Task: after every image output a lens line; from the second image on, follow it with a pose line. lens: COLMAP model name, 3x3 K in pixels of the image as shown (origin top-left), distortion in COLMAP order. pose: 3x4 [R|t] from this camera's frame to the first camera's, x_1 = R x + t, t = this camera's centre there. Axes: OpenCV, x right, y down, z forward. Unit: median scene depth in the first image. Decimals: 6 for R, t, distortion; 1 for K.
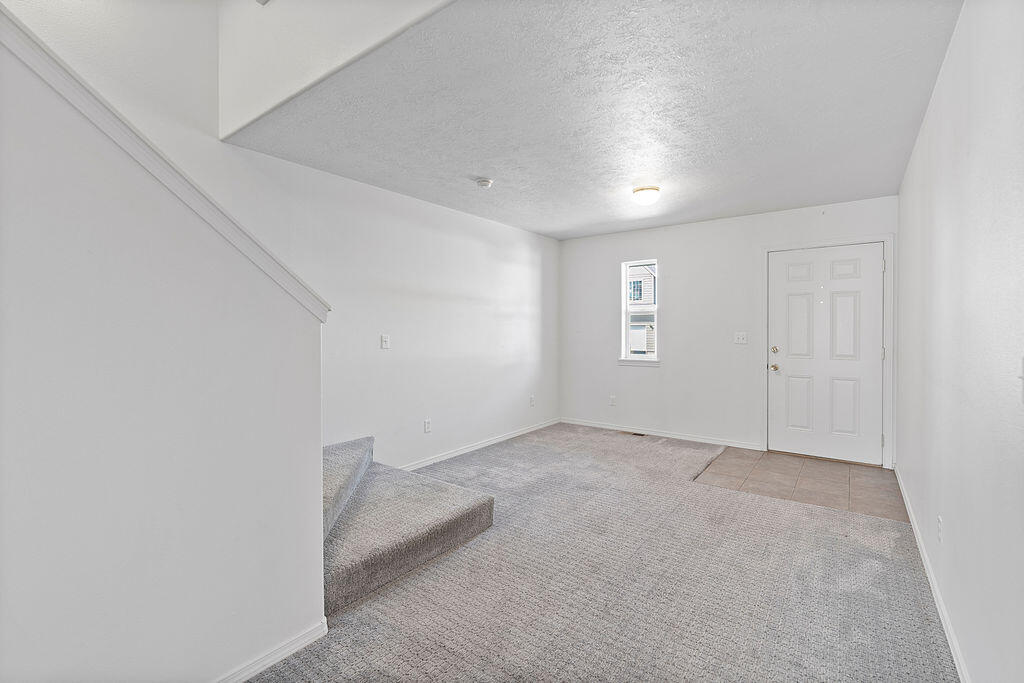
lens RADIAL K [[449.0, 0, 511.1], [0, 449.0, 335.4], [0, 0, 1]] dist [0.002196, -0.000158]
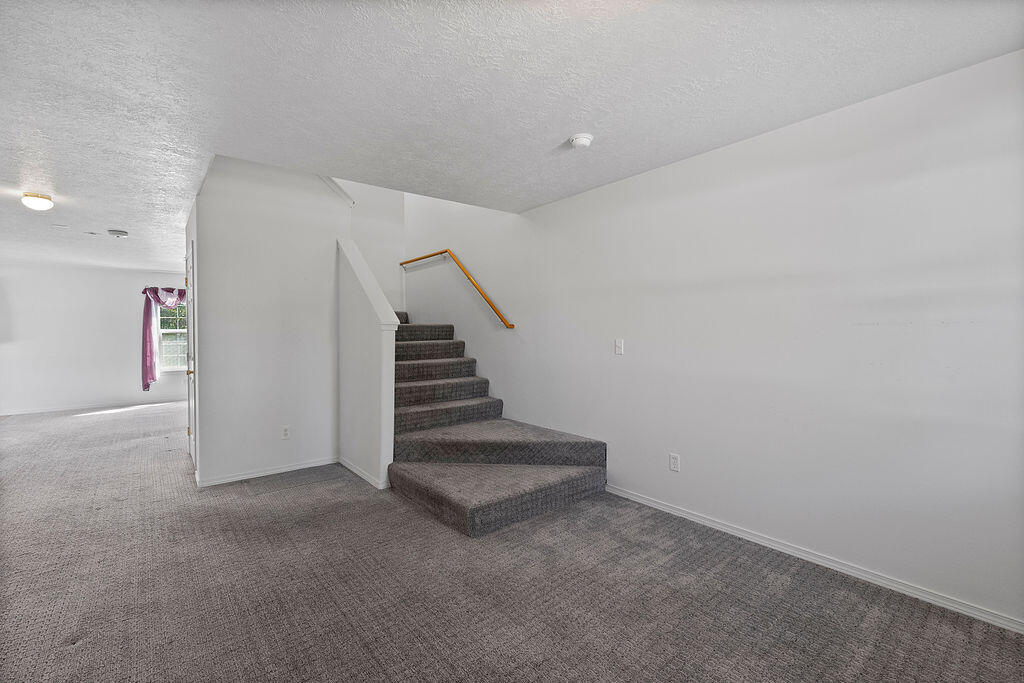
lens RADIAL K [[449.0, 0, 510.4], [0, 449.0, 337.3], [0, 0, 1]] dist [0.002196, -0.000158]
pose [[-0.254712, 0.011394, -0.966950, 0.632021], [-0.015457, 0.999755, 0.015852, -0.016172], [0.966893, 0.018984, -0.254473, 0.957060]]
